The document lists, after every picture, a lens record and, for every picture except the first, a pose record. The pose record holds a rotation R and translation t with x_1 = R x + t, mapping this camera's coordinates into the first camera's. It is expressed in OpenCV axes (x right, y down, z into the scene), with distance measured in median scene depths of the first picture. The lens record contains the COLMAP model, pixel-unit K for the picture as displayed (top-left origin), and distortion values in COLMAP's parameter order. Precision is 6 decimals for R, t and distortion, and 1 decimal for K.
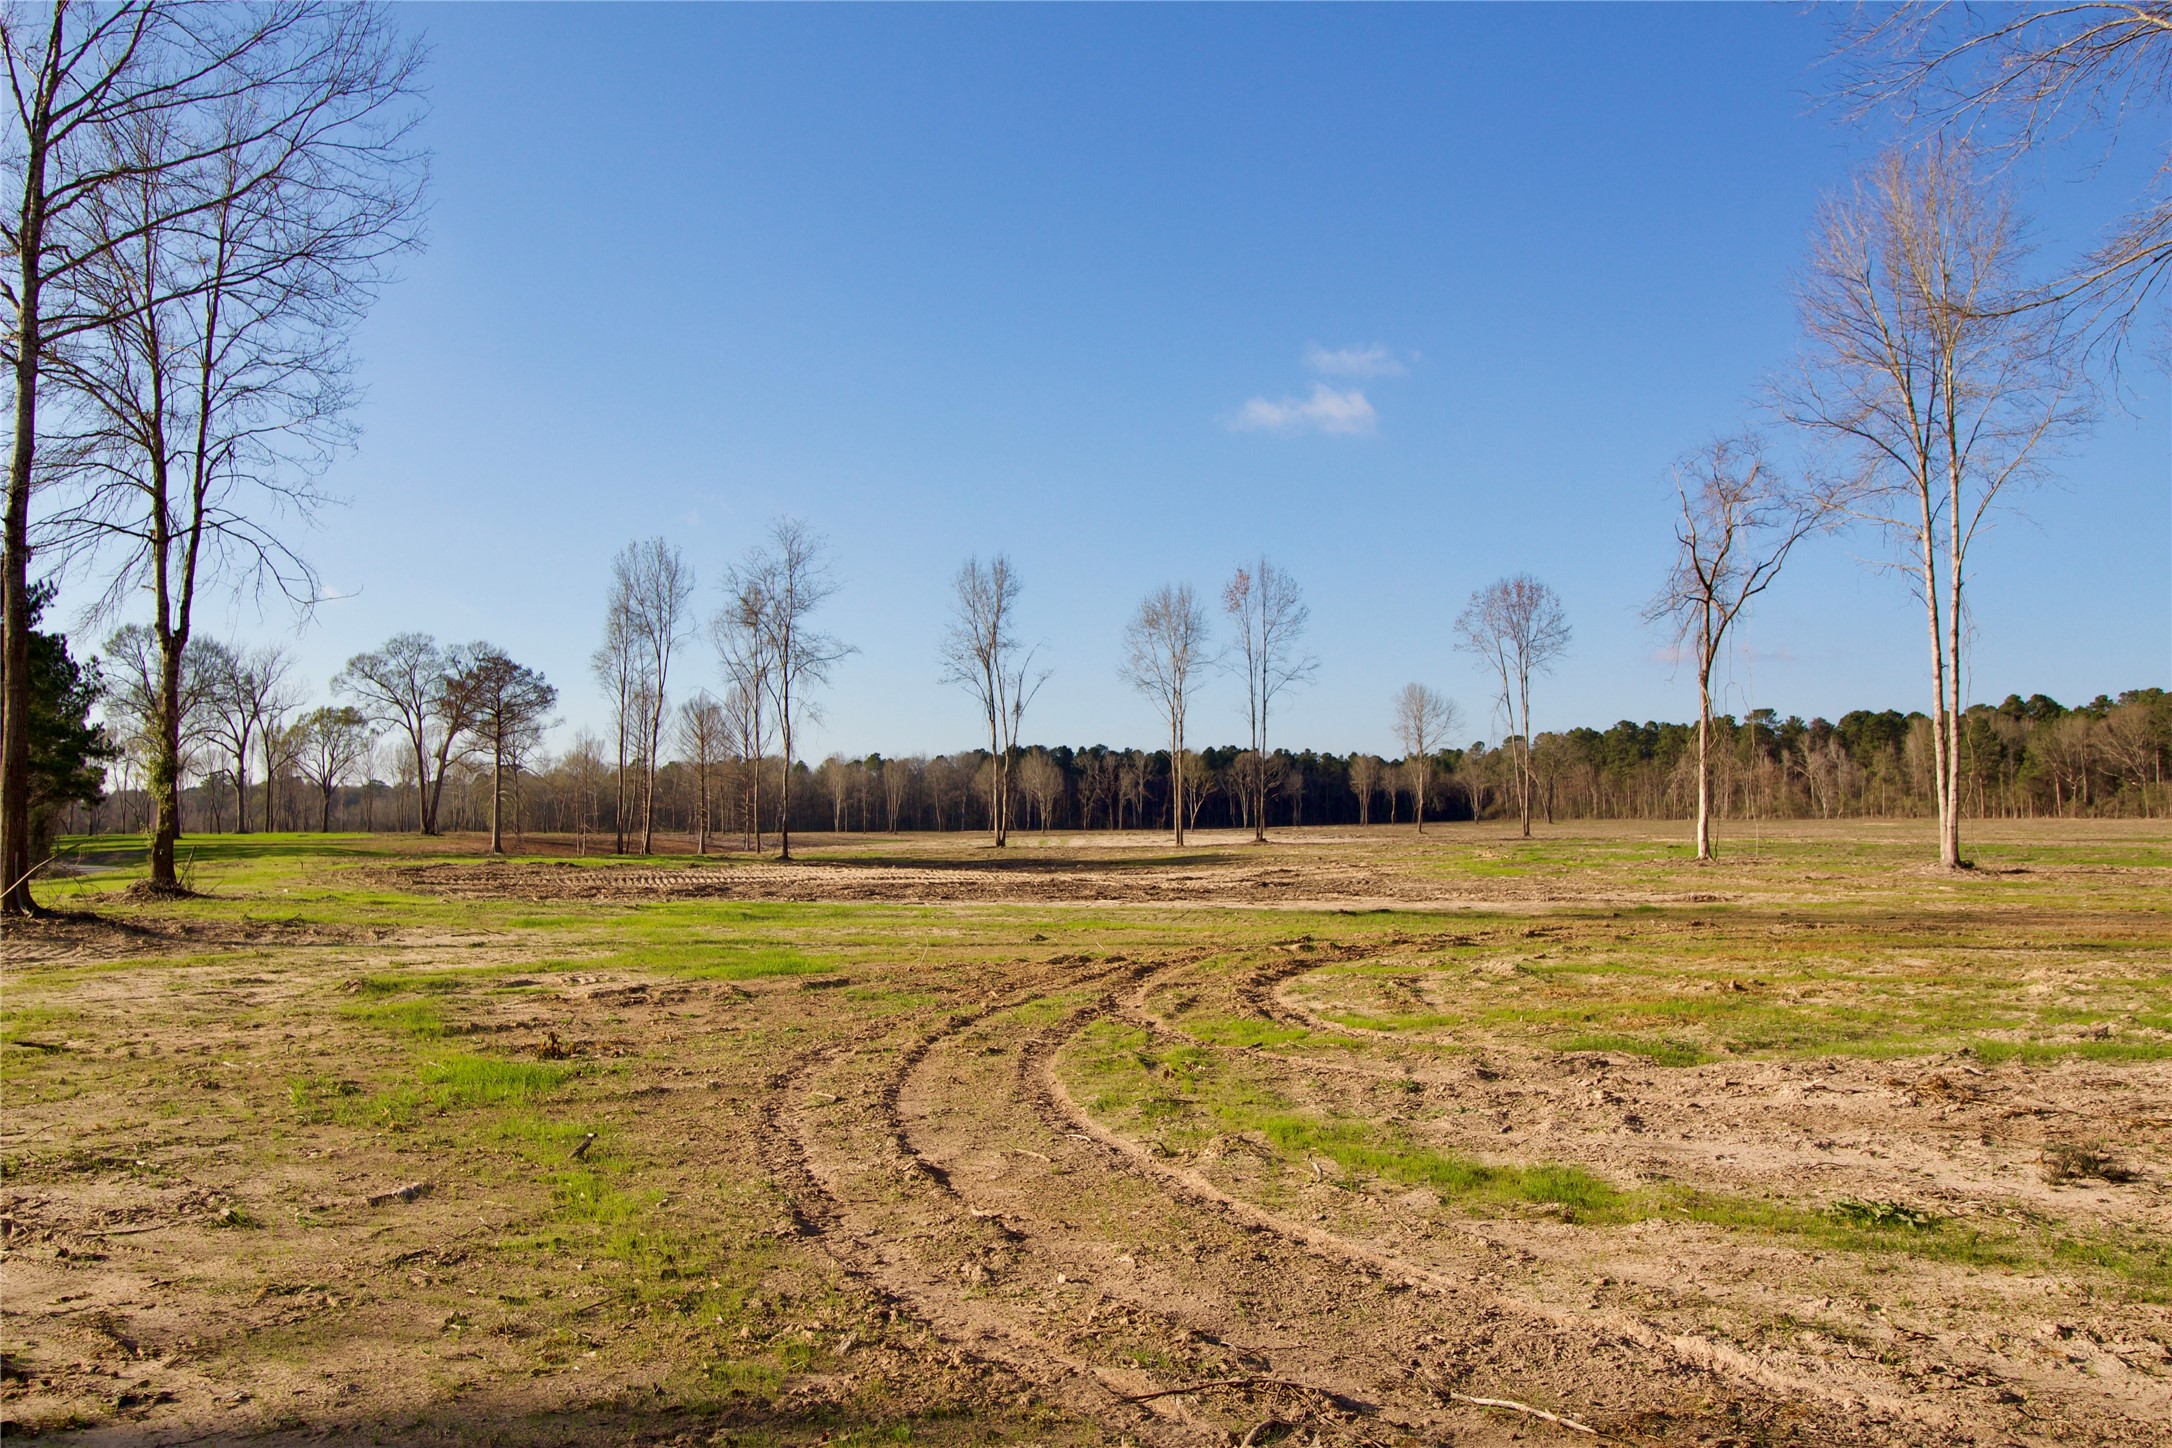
lens RADIAL K [[1727.0, 0, 1094.8], [0, 1727.0, 725.2], [0, 0, 1]] dist [0.034273, -0.025812]
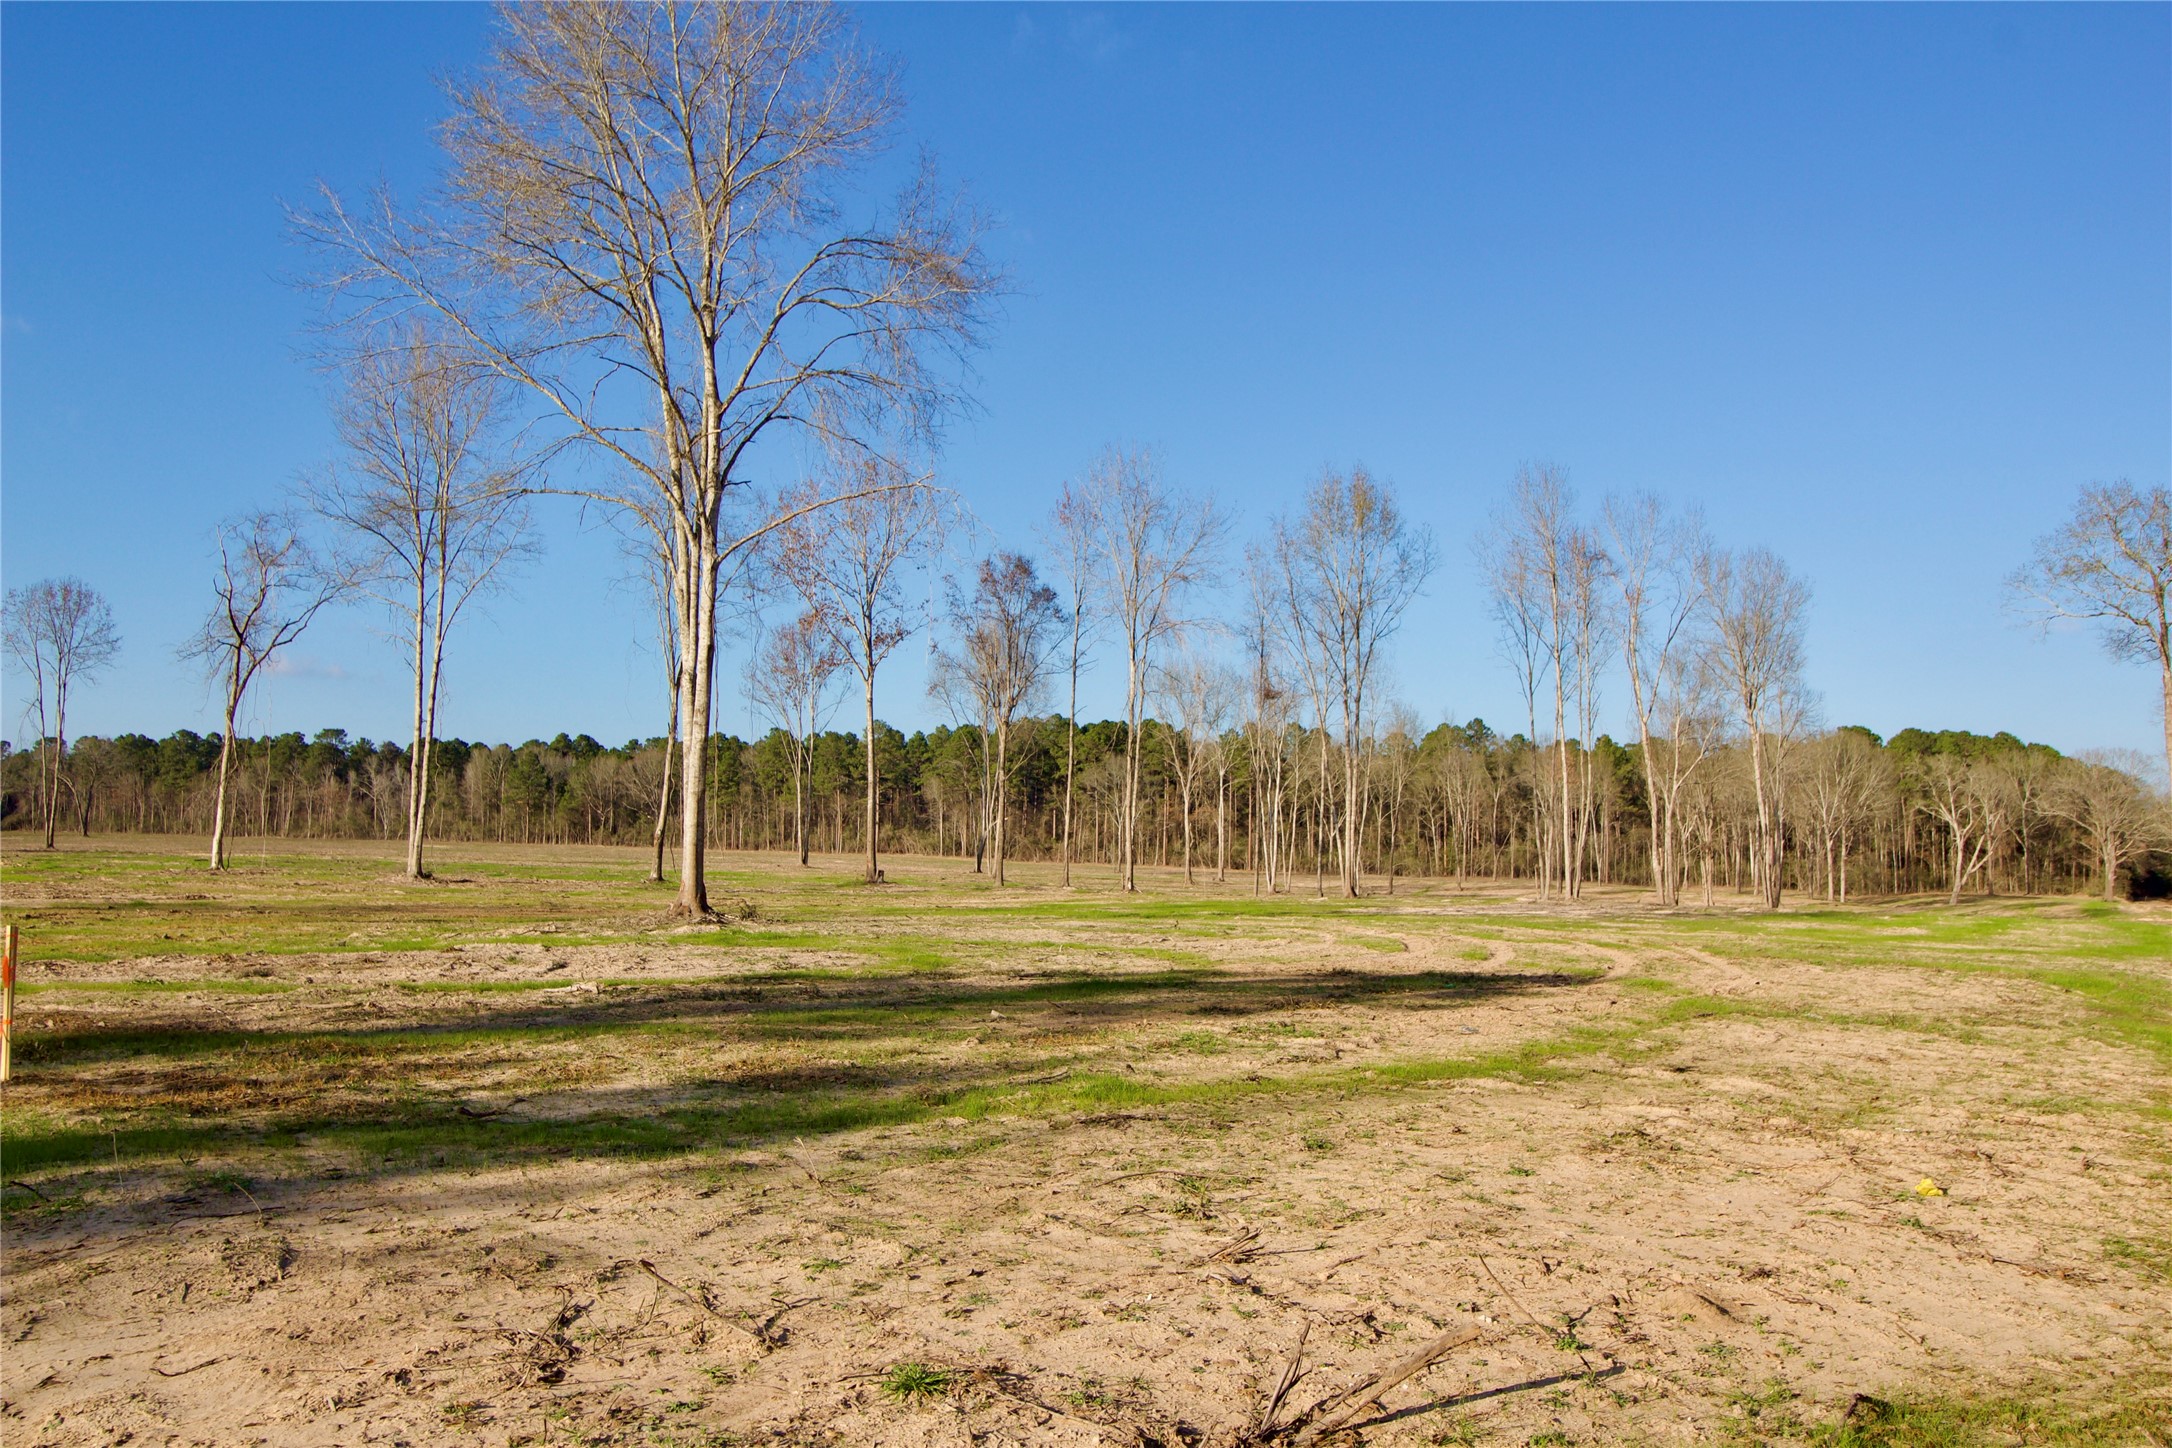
lens RADIAL K [[1727.0, 0, 1094.1], [0, 1727.0, 713.9], [0, 0, 1]] dist [0.034273, -0.025812]
pose [[0.710769, 0.081386, 0.698702, -0.021329], [-0.068464, 0.996572, -0.046436, -0.005071], [-0.700086, -0.014831, 0.713905, -0.099565]]
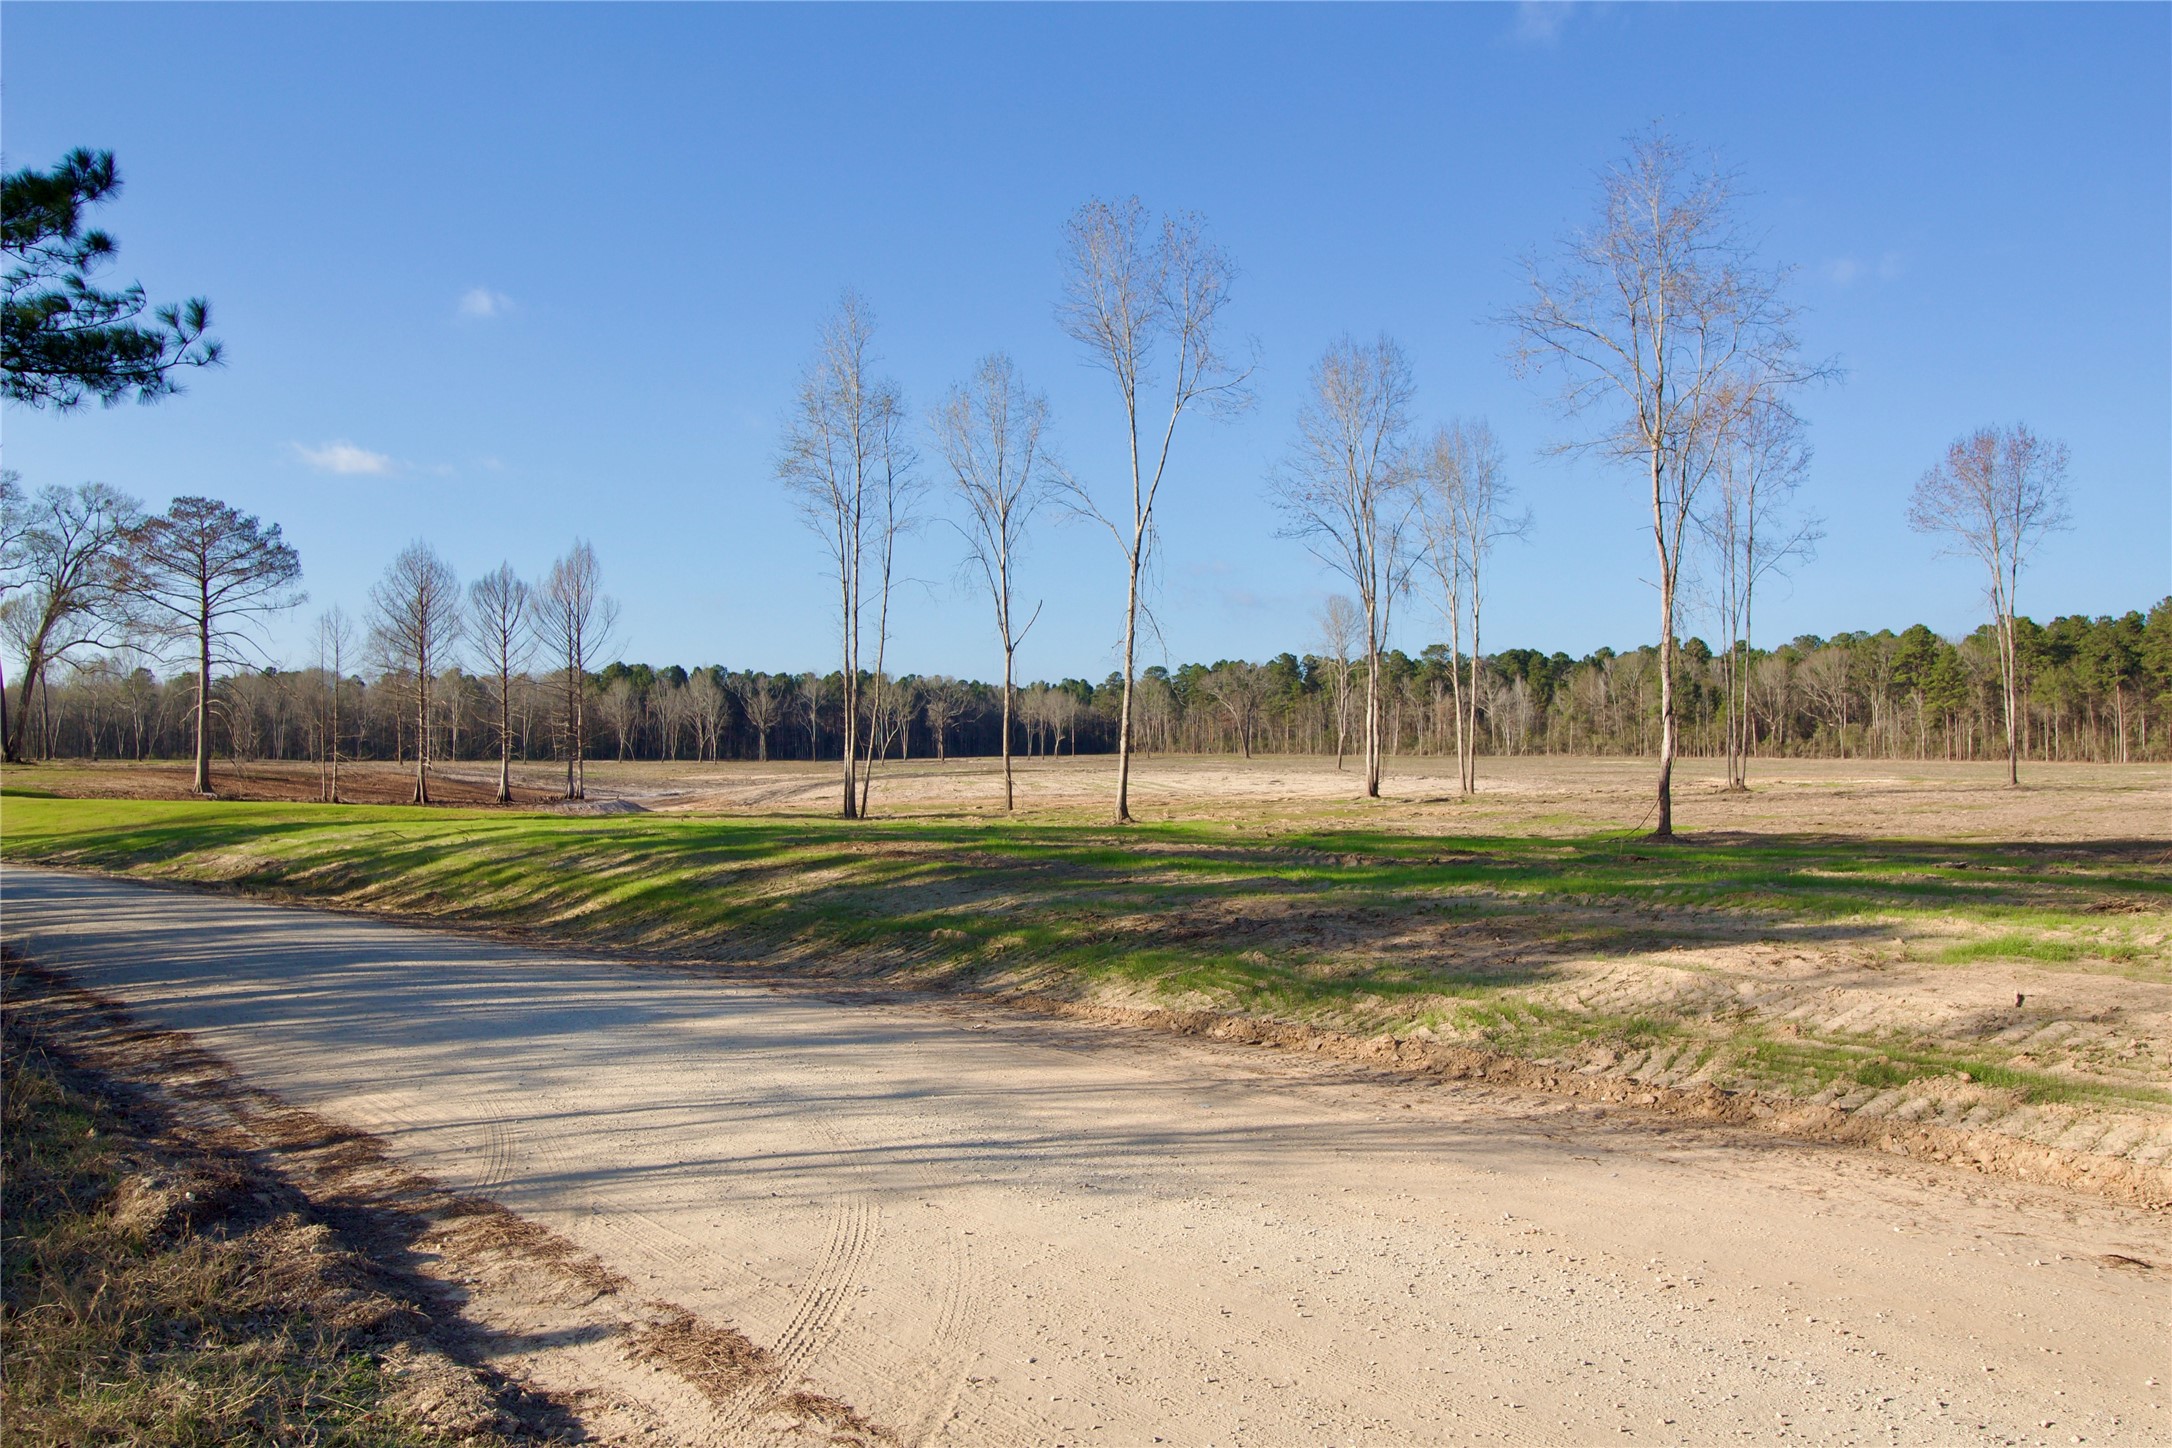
lens RADIAL K [[1727.0, 0, 1092.5], [0, 1727.0, 704.9], [0, 0, 1]] dist [0.034273, -0.025812]
pose [[0.956576, 0.018161, 0.290915, -0.328053], [-0.026350, 0.999358, 0.024256, 0.023123], [-0.290288, -0.030868, 0.956441, 0.405540]]
